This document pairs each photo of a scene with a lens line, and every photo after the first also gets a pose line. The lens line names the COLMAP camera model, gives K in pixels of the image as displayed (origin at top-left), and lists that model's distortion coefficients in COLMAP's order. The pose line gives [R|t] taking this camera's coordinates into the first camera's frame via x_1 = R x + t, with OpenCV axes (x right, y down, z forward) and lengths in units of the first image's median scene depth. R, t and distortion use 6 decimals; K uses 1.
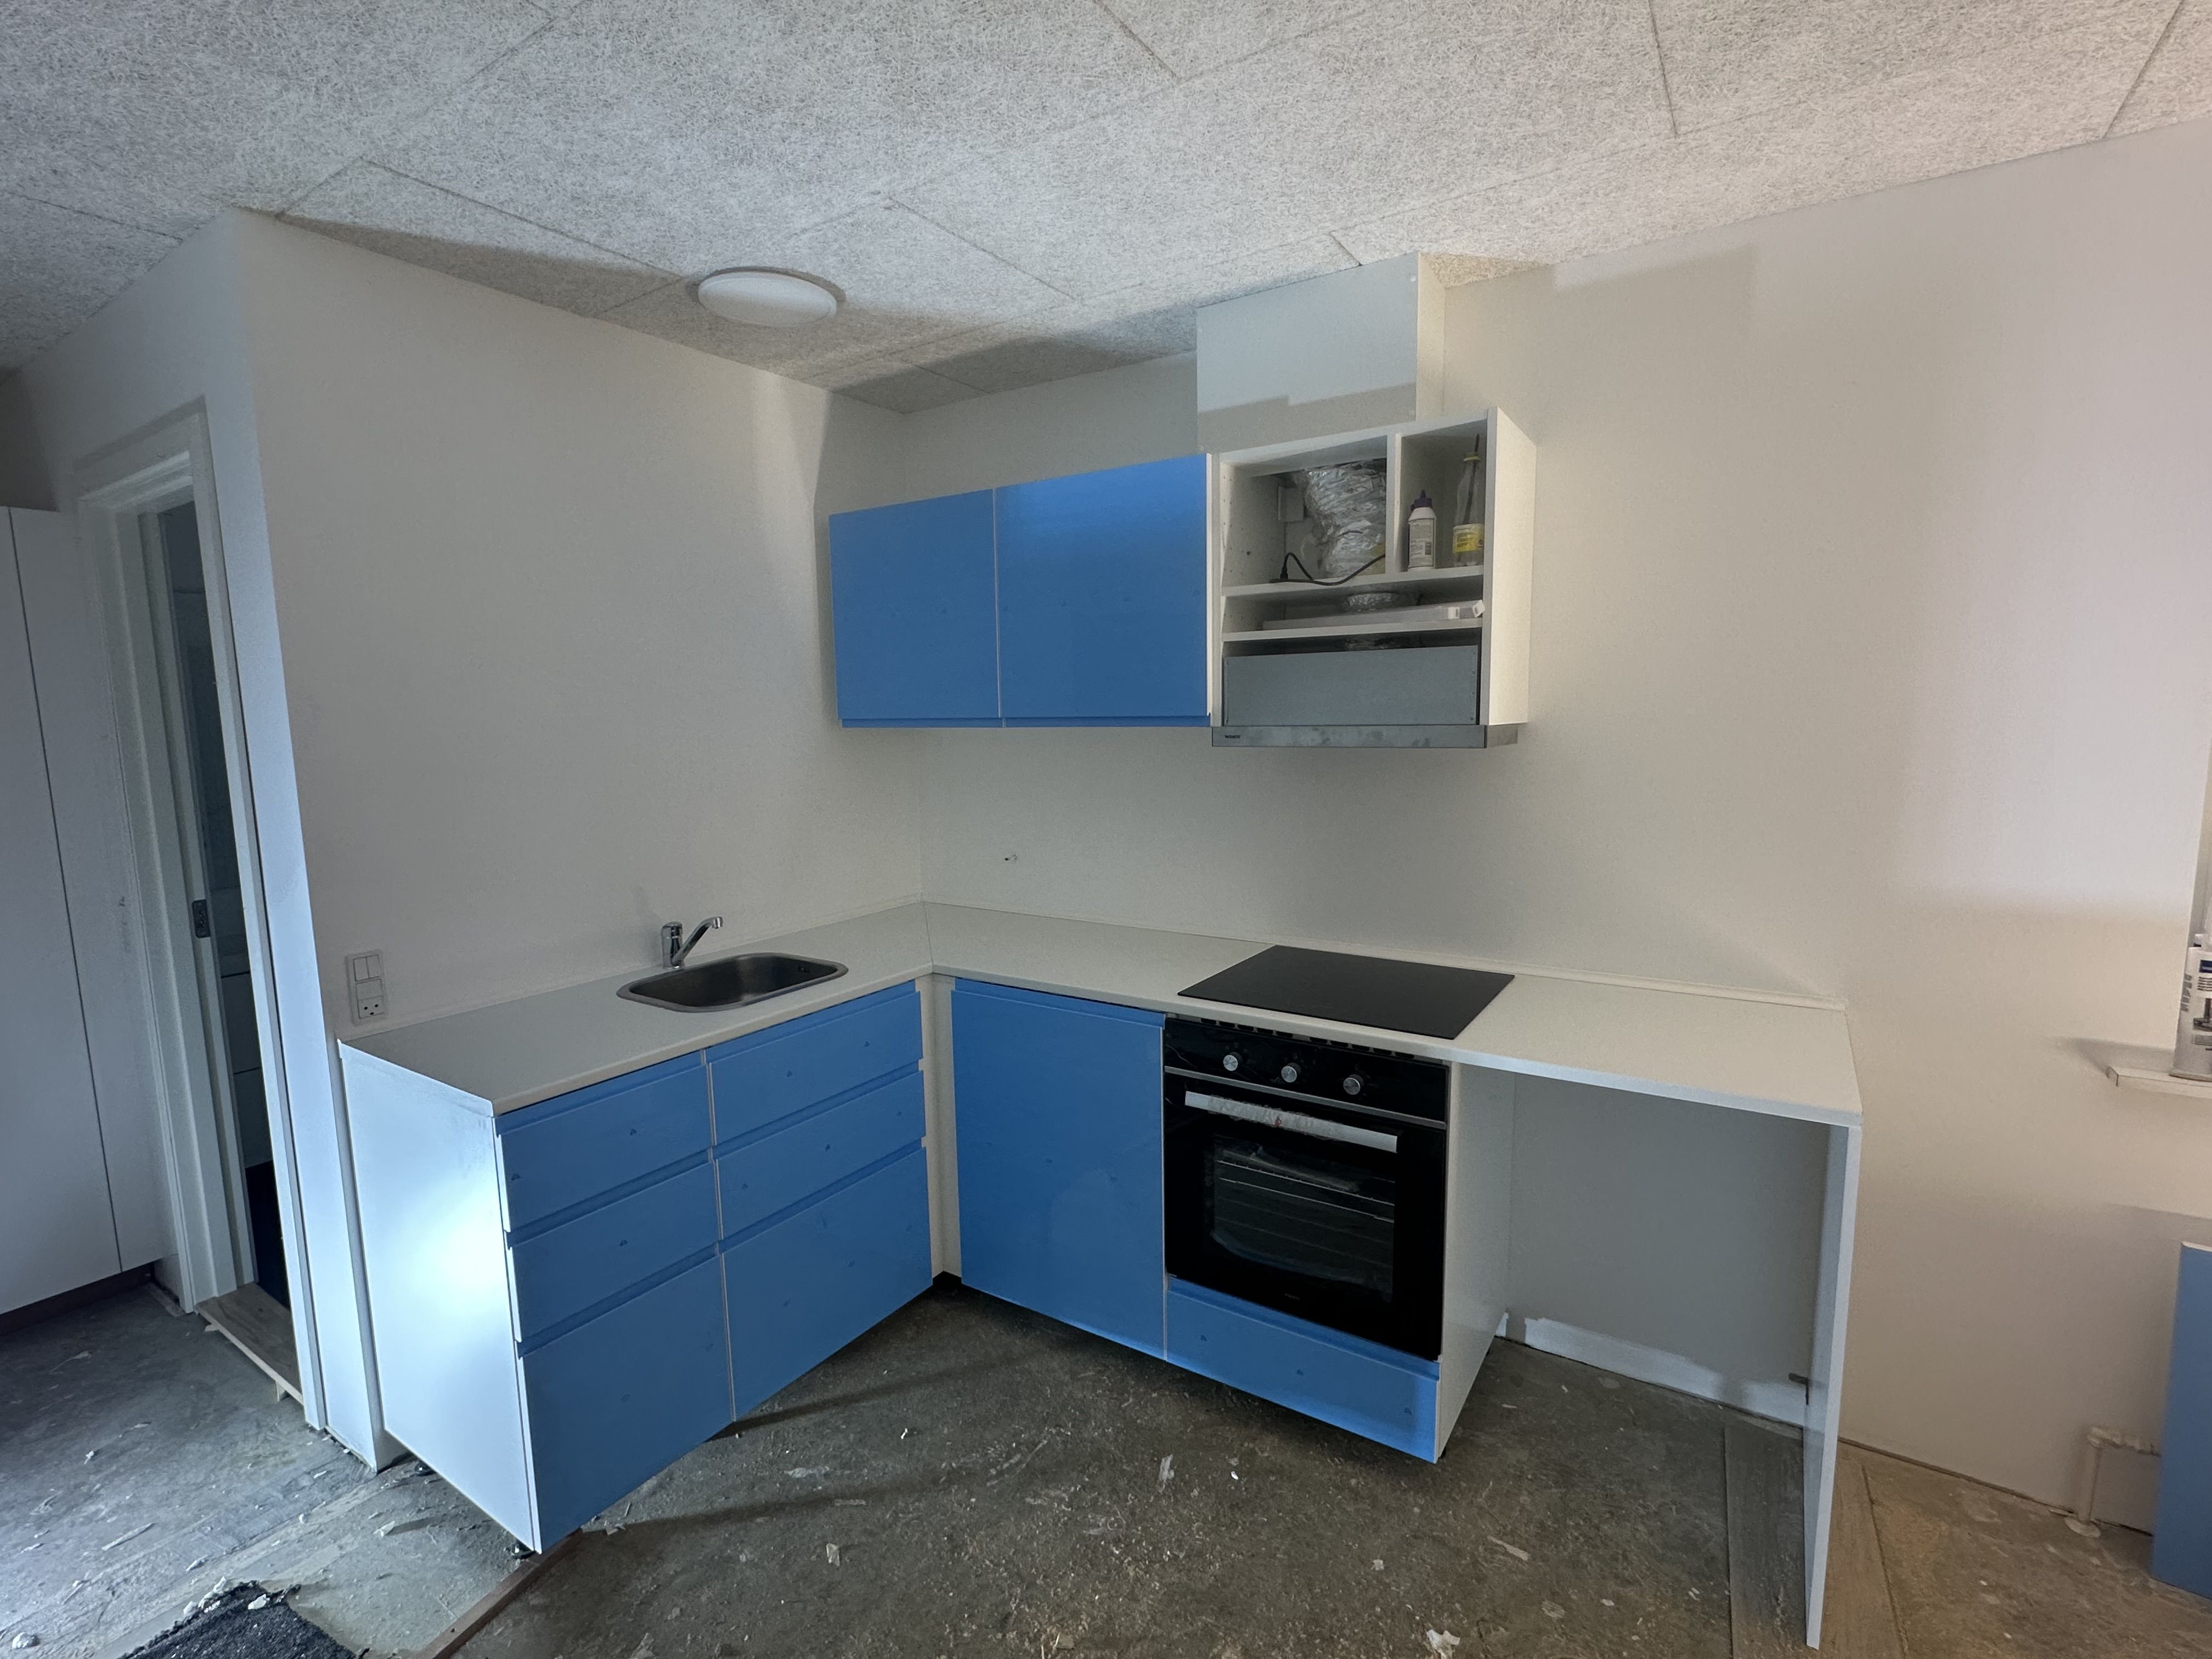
lens RADIAL K [[1009.8, 0, 1106.0], [0, 1009.8, 829.5], [0, 0, 1]] dist [-0.013445, 0.000094]
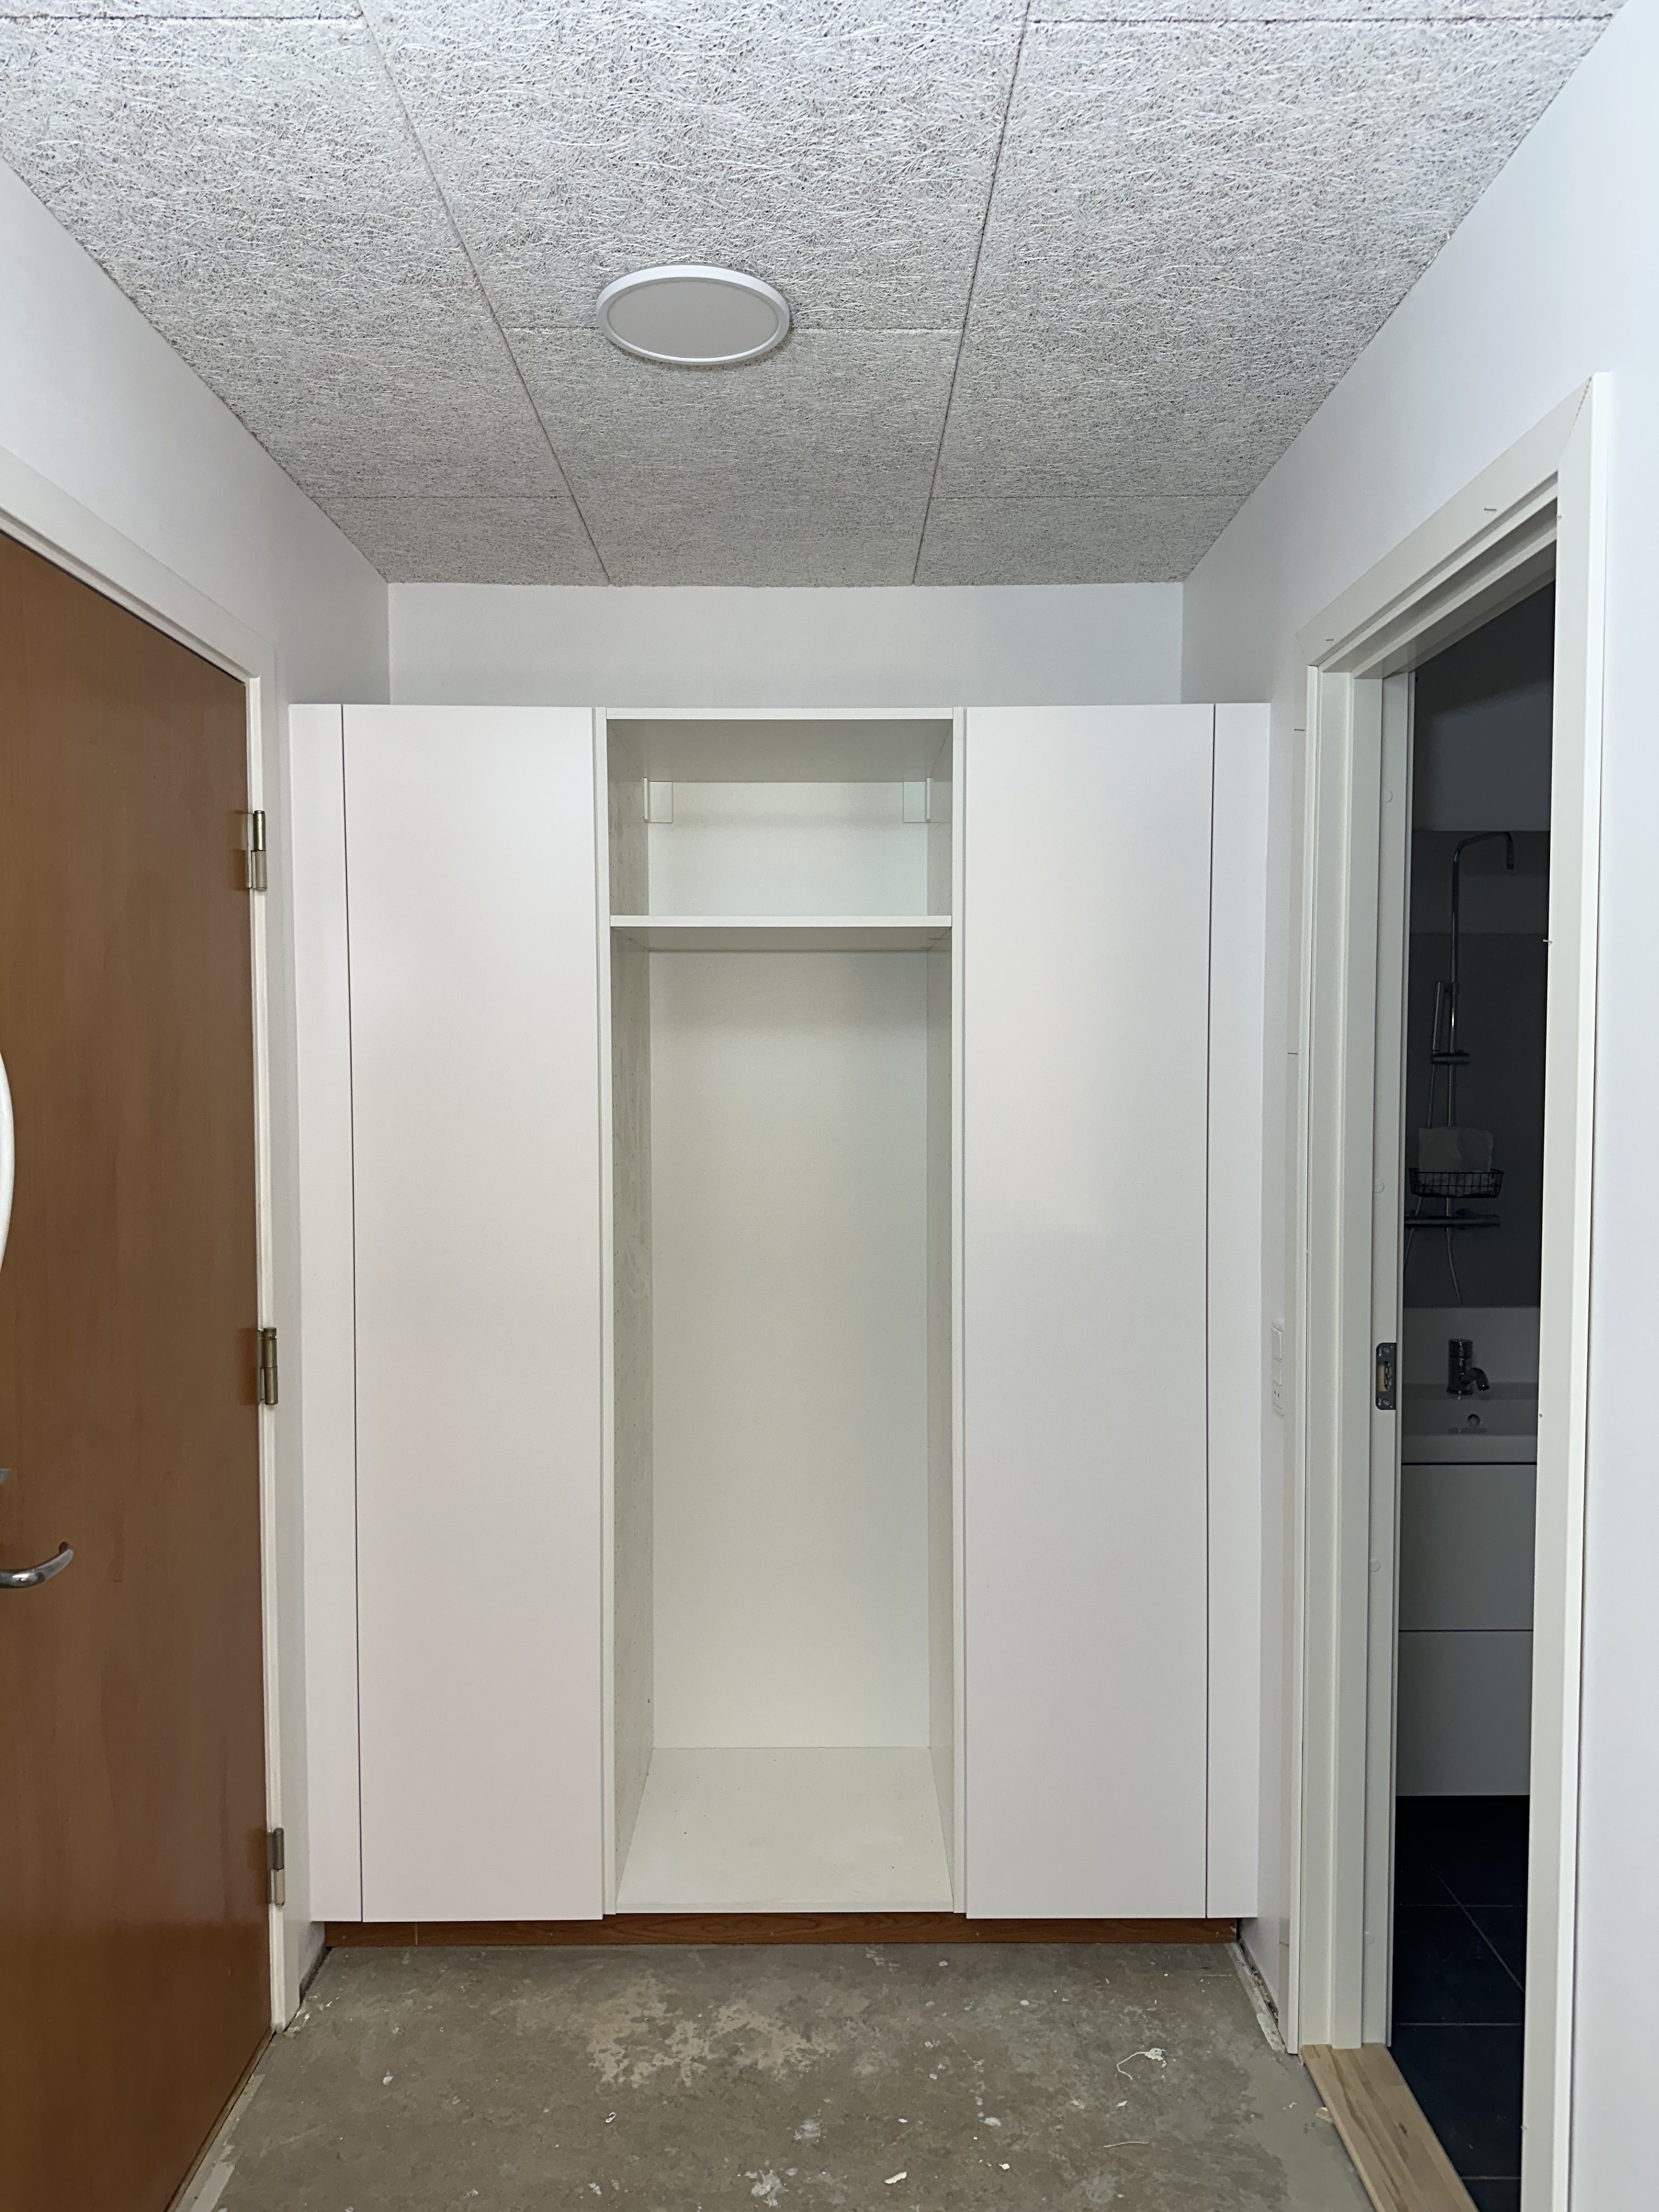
lens RADIAL K [[1534.4, 0, 834.2], [0, 1534.4, 1124.7], [0, 0, 1]] dist [0.042763, -0.035089]
pose [[0.546799, 0.055132, -0.835447, -0.406989], [-0.111988, 0.993680, -0.007722, -0.013113], [0.829741, 0.097782, 0.549517, 0.277048]]
